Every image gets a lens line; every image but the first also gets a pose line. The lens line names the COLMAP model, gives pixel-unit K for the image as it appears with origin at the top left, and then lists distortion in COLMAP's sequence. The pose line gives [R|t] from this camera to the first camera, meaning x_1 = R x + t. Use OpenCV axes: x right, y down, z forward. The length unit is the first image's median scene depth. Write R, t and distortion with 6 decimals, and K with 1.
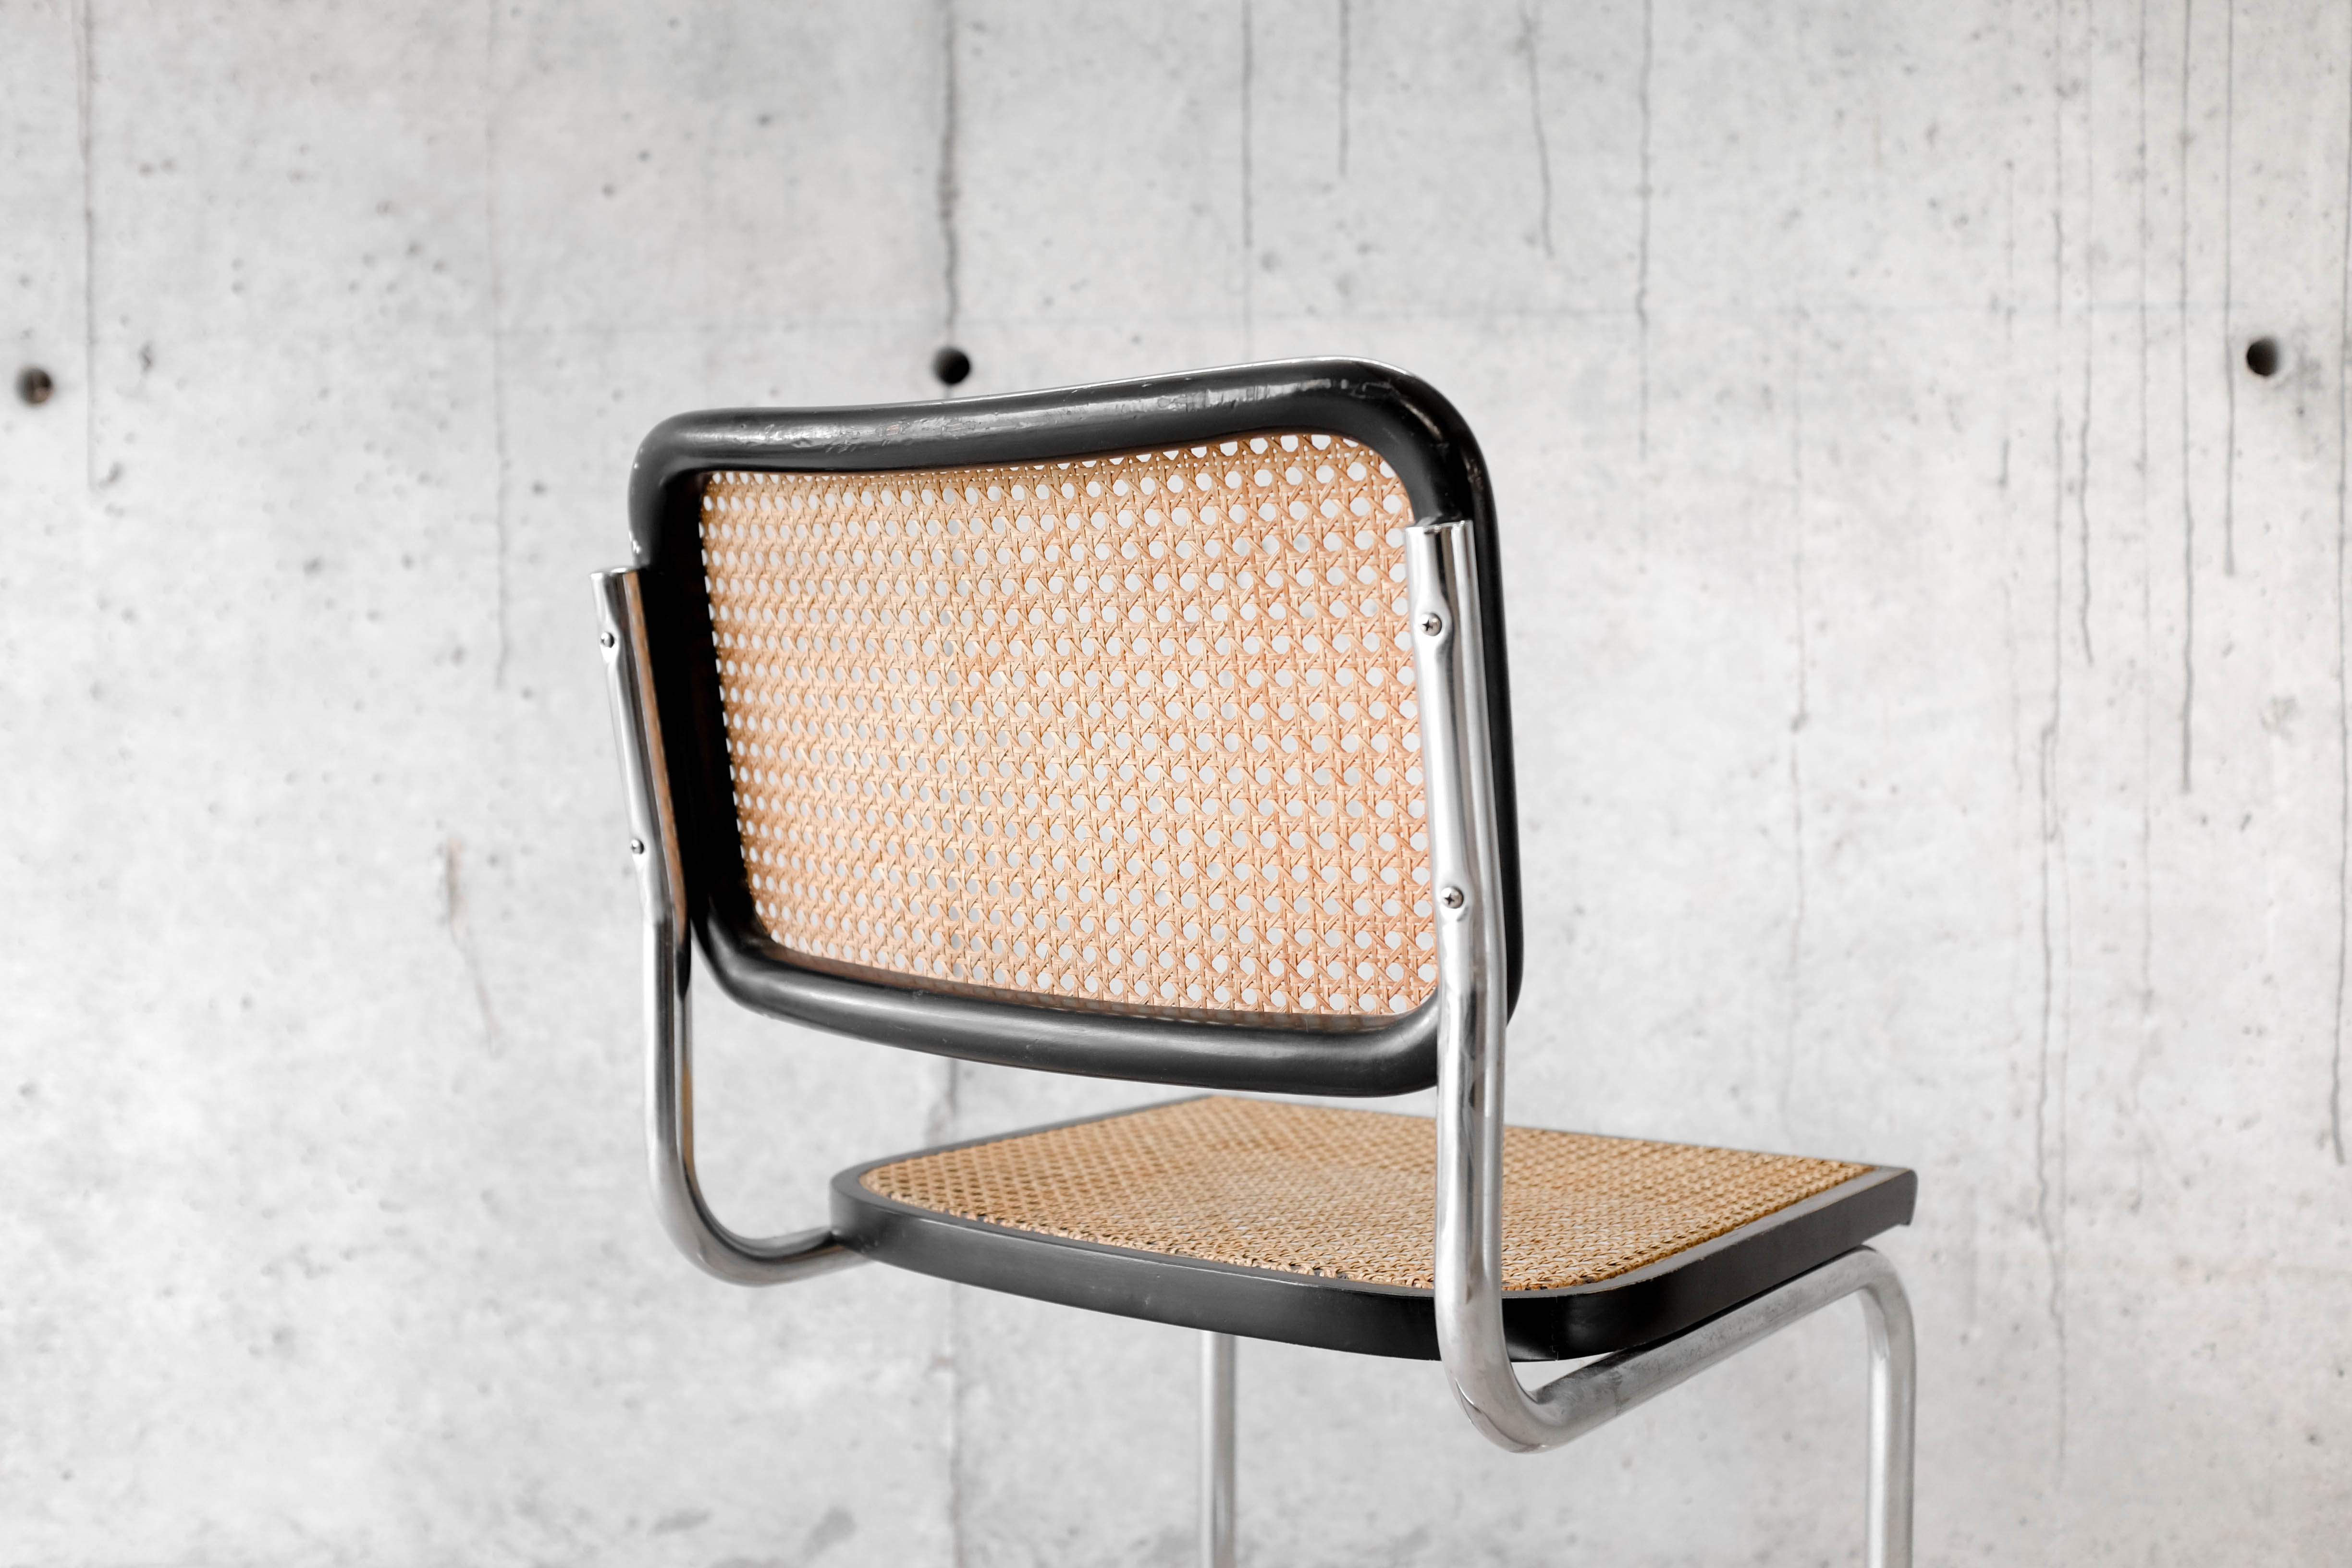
lens RADIAL K [[2442.6, 0, 1196.7], [0, 2442.6, 763.0], [0, 0, 1]] dist [-0.051976, 0.000000]
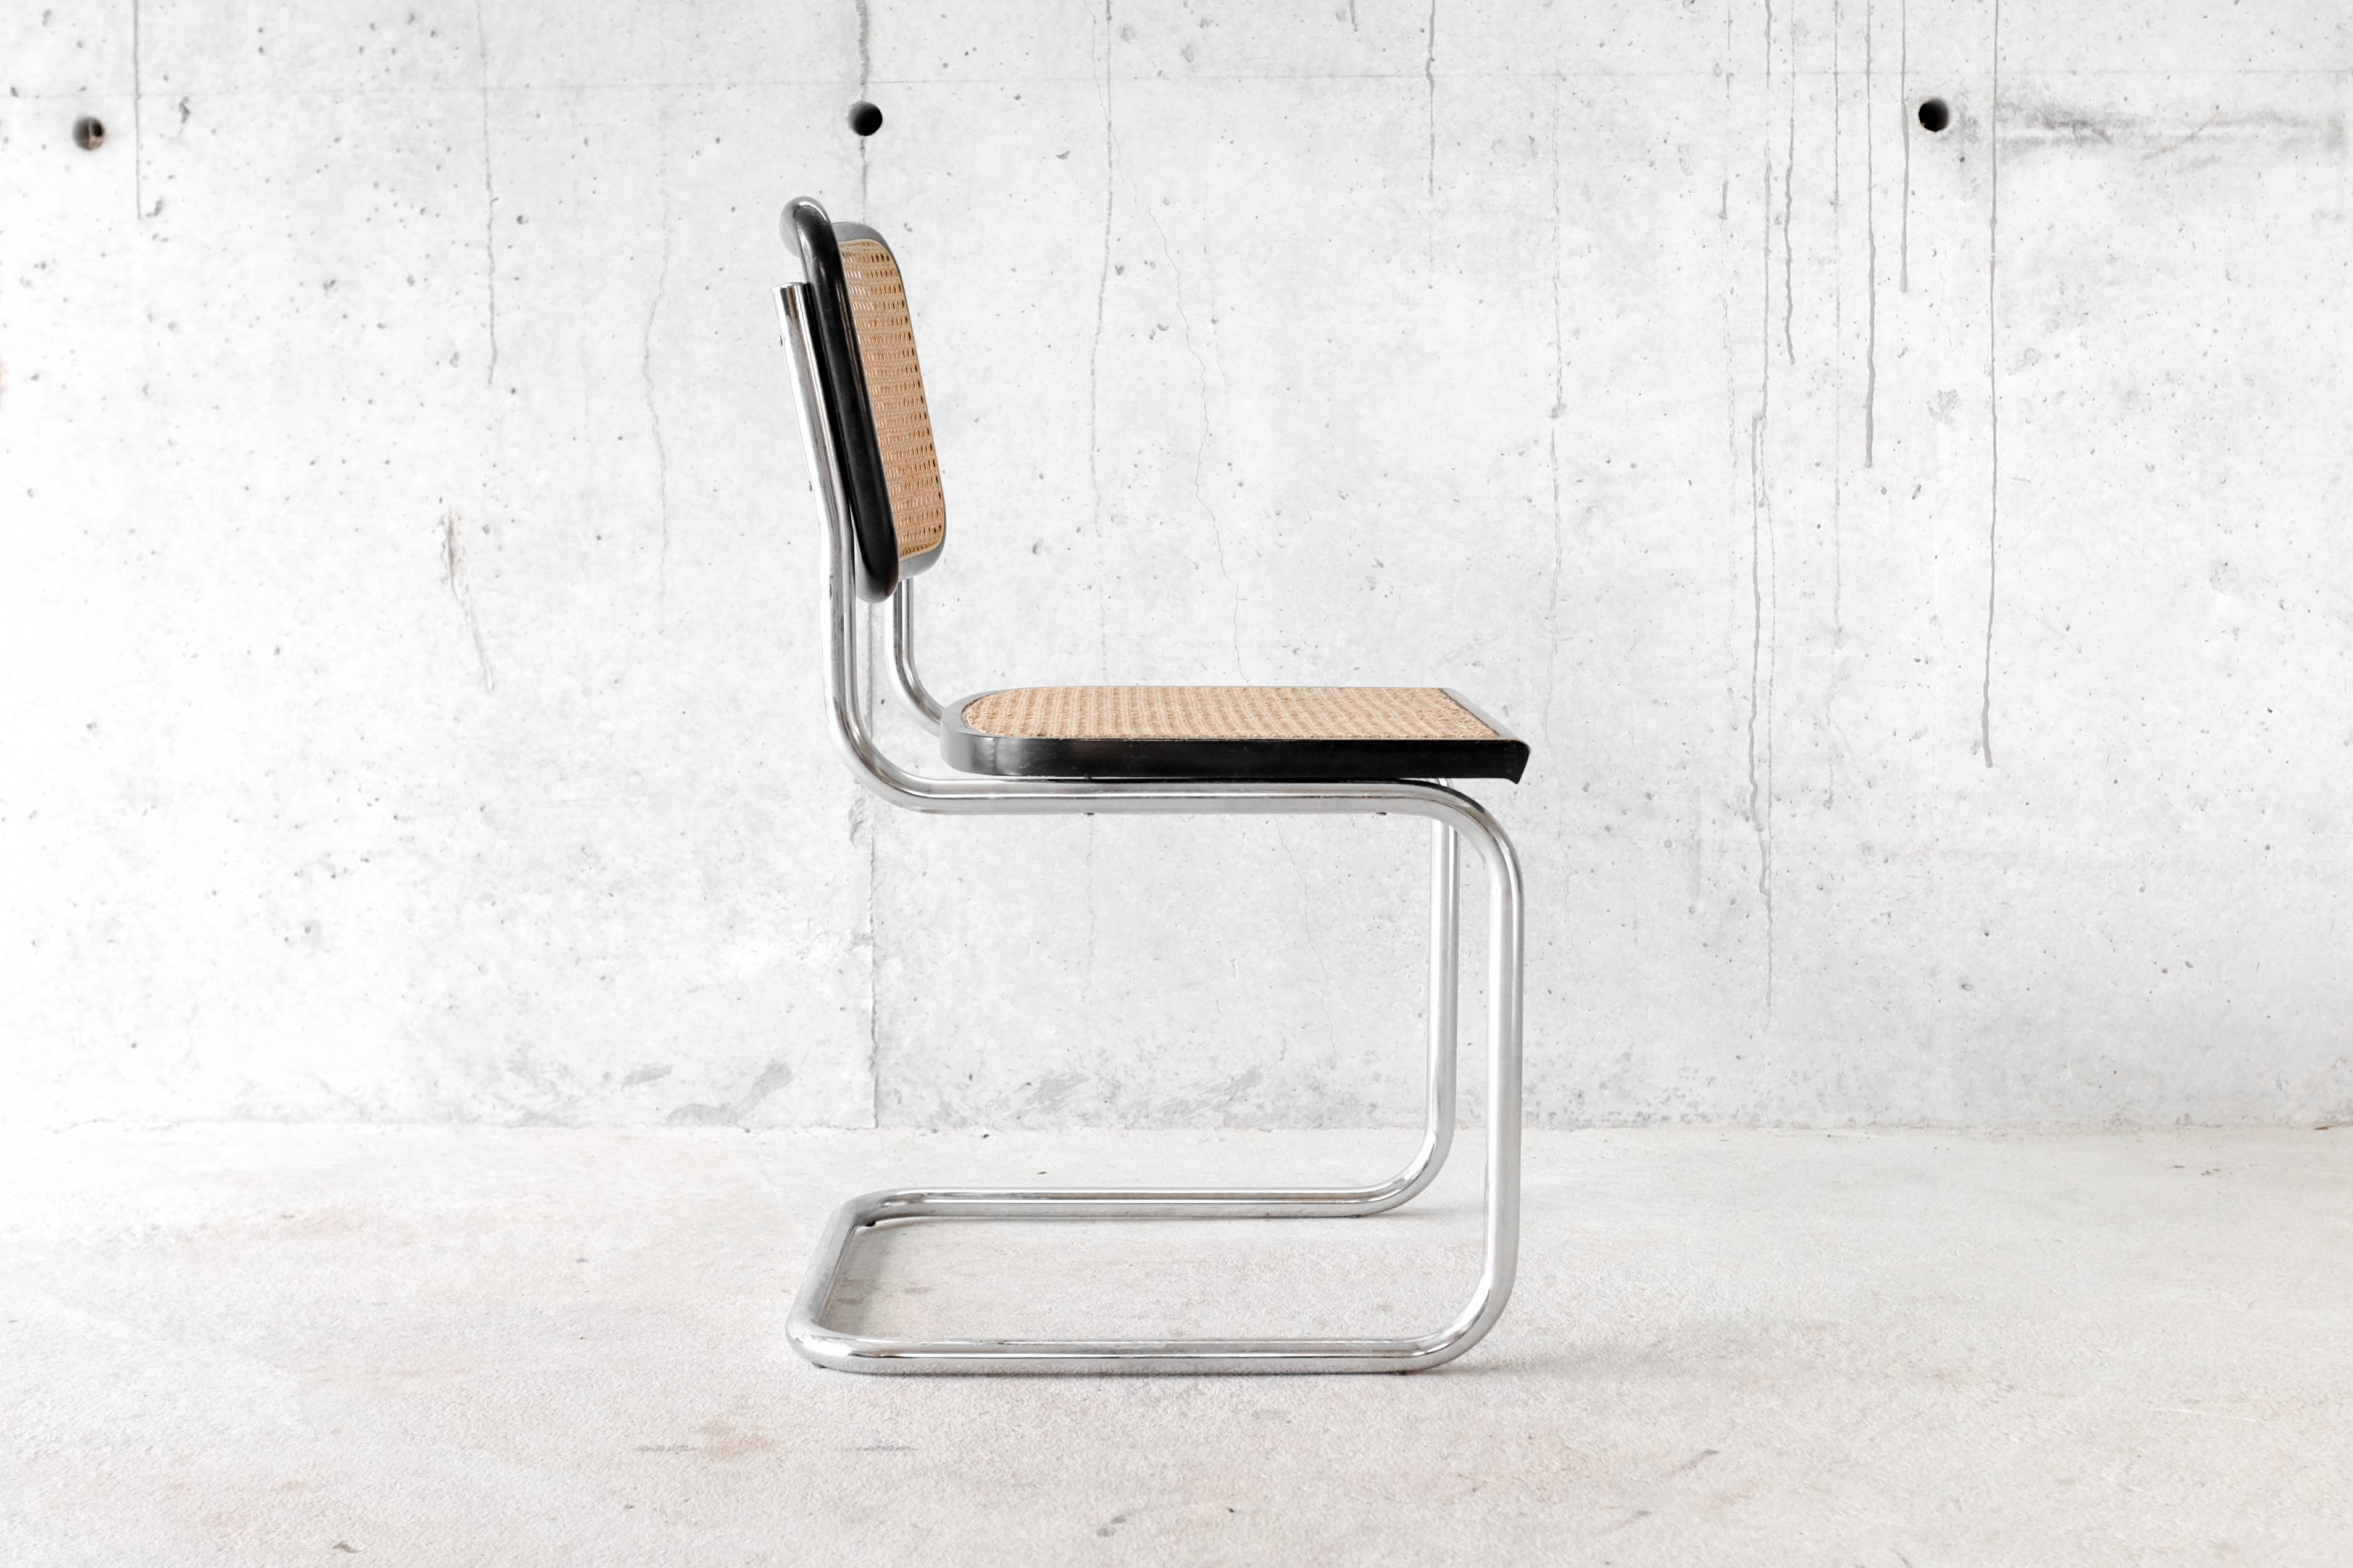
lens RADIAL K [[3109.8, 0, 1211.7], [0, 3109.8, 709.6], [0, 0, 1]] dist [-0.074720, 0.000000]
pose [[0.999307, -0.004315, 0.036975, 0.013378], [0.002296, 0.998513, 0.054474, 0.046817], [-0.037156, -0.054351, 0.997830, -0.554396]]
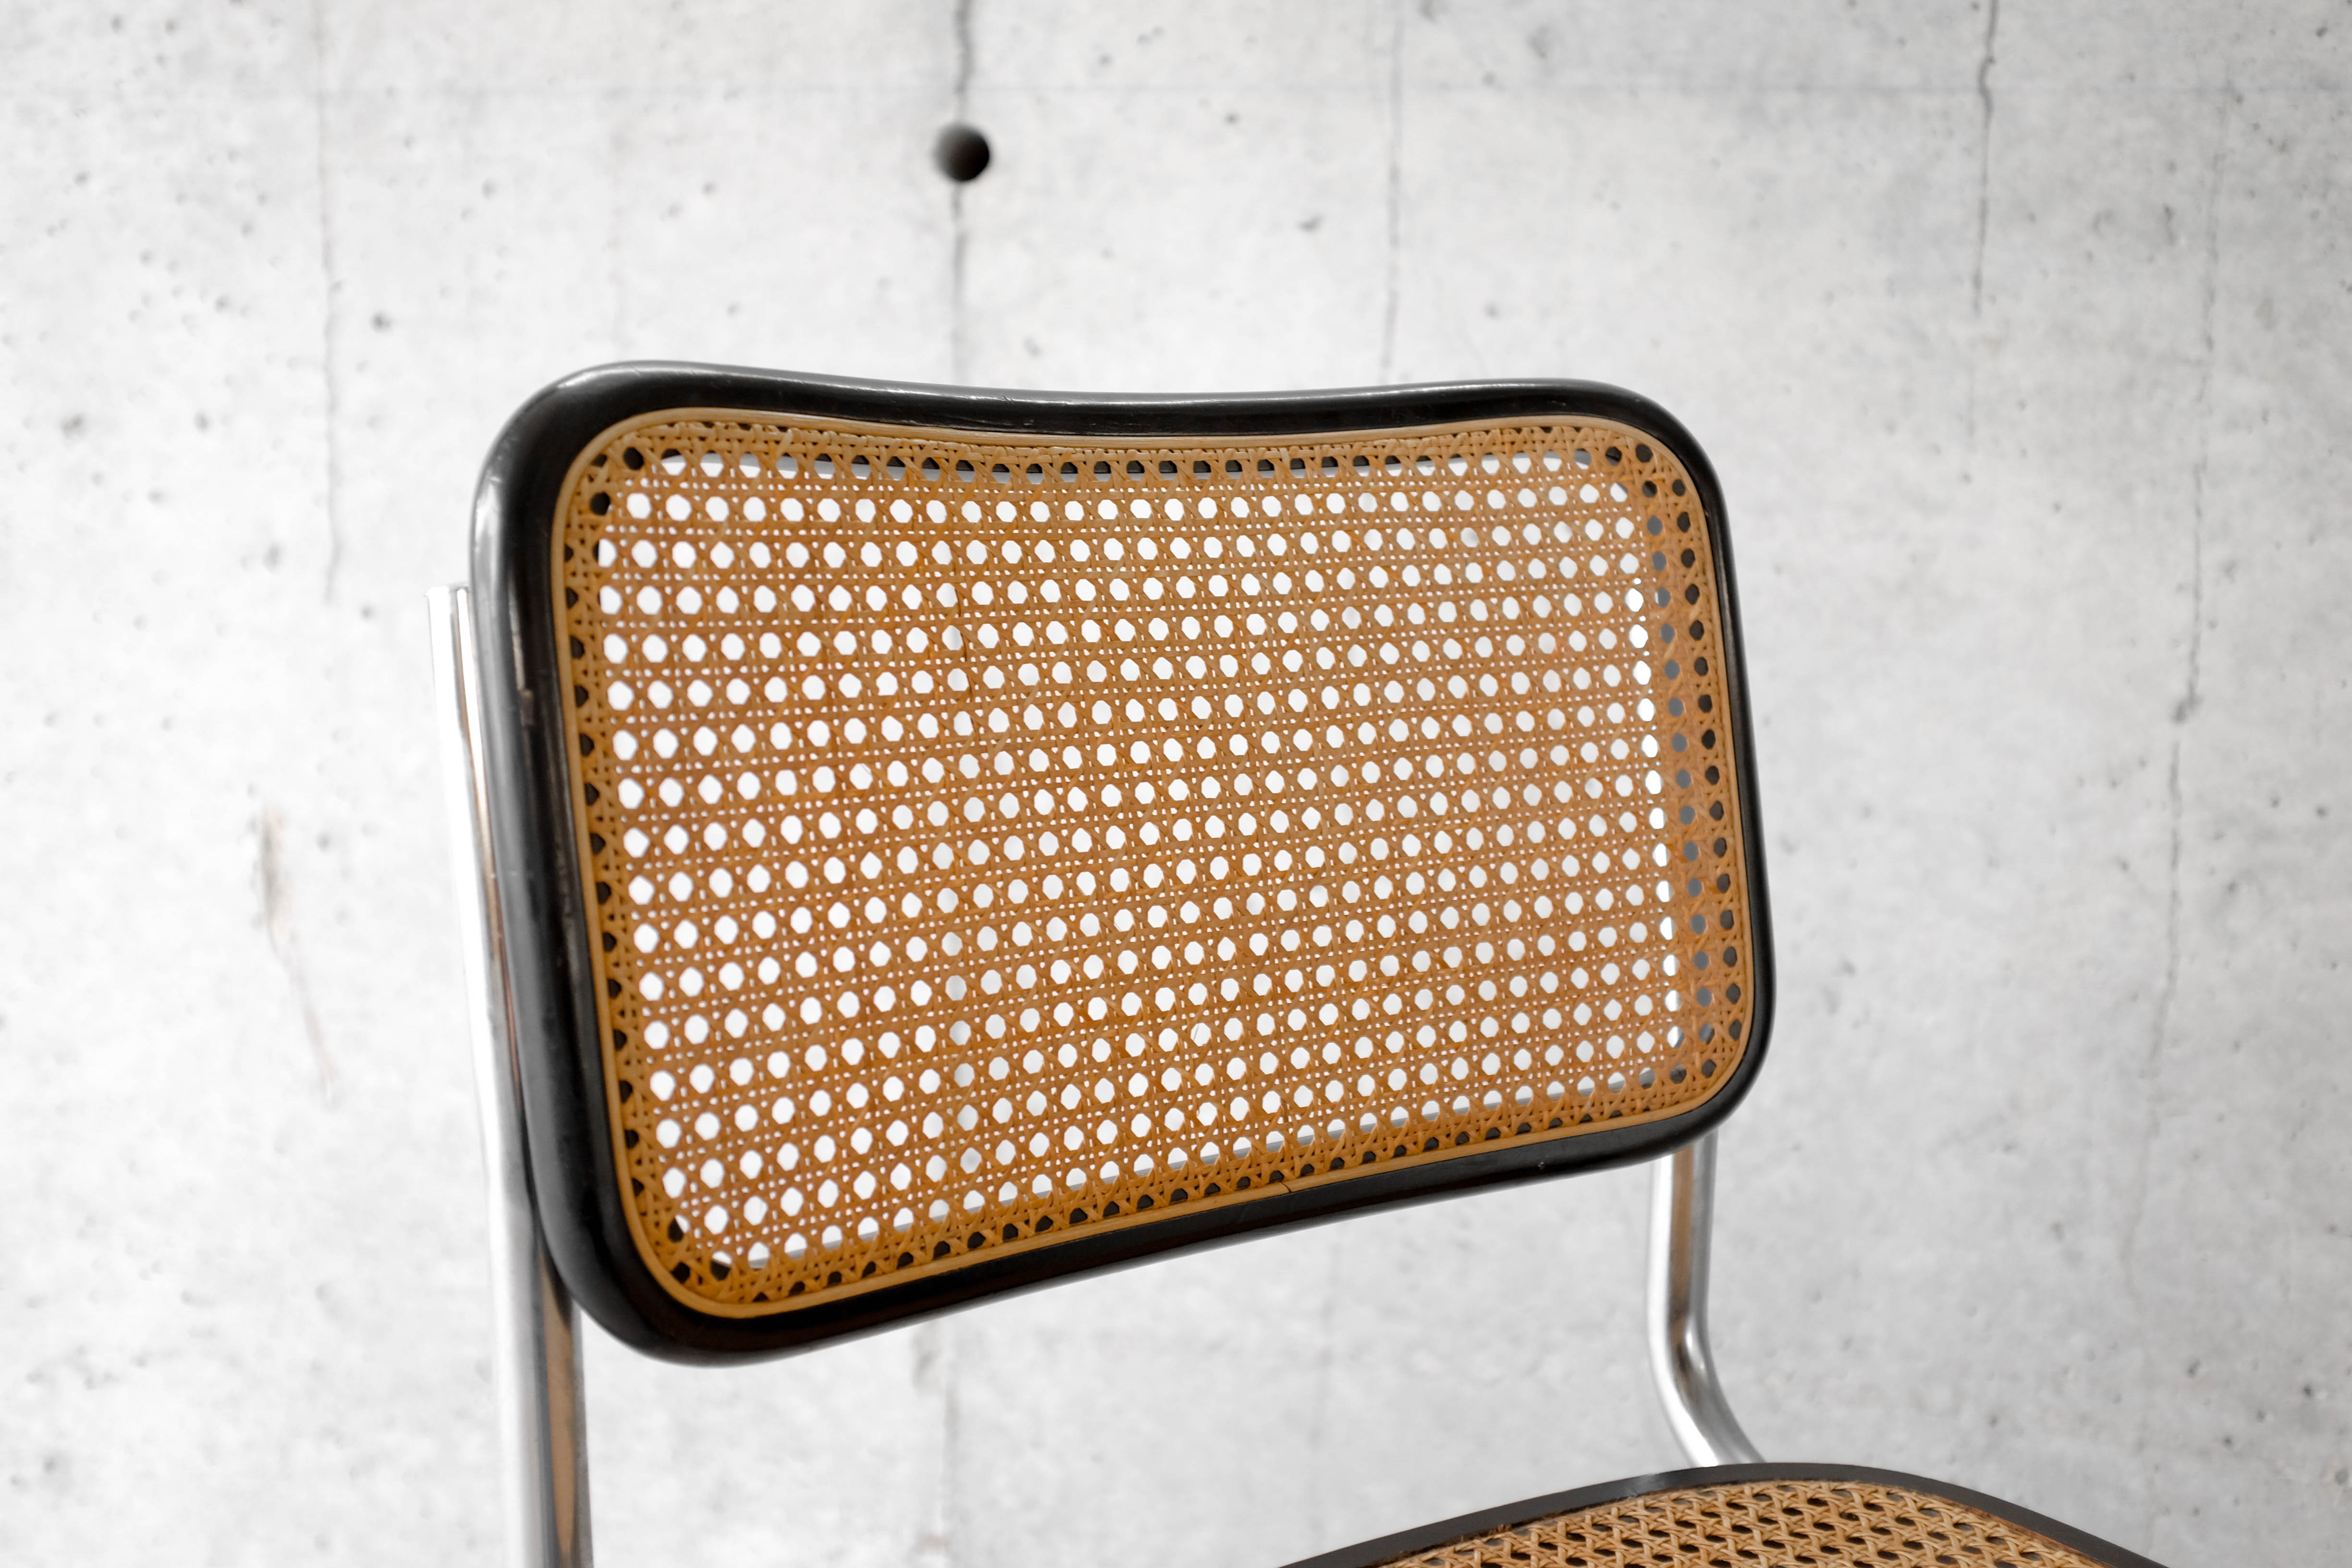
lens RADIAL K [[2442.6, 0, 1191.4], [0, 2442.6, 777.3], [0, 0, 1]] dist [-0.051976, 0.000000]
pose [[0.998597, 0.027985, -0.044958, -0.000263], [-0.023426, 0.994820, 0.098913, -0.056750], [0.047493, -0.097721, 0.994080, 0.300979]]
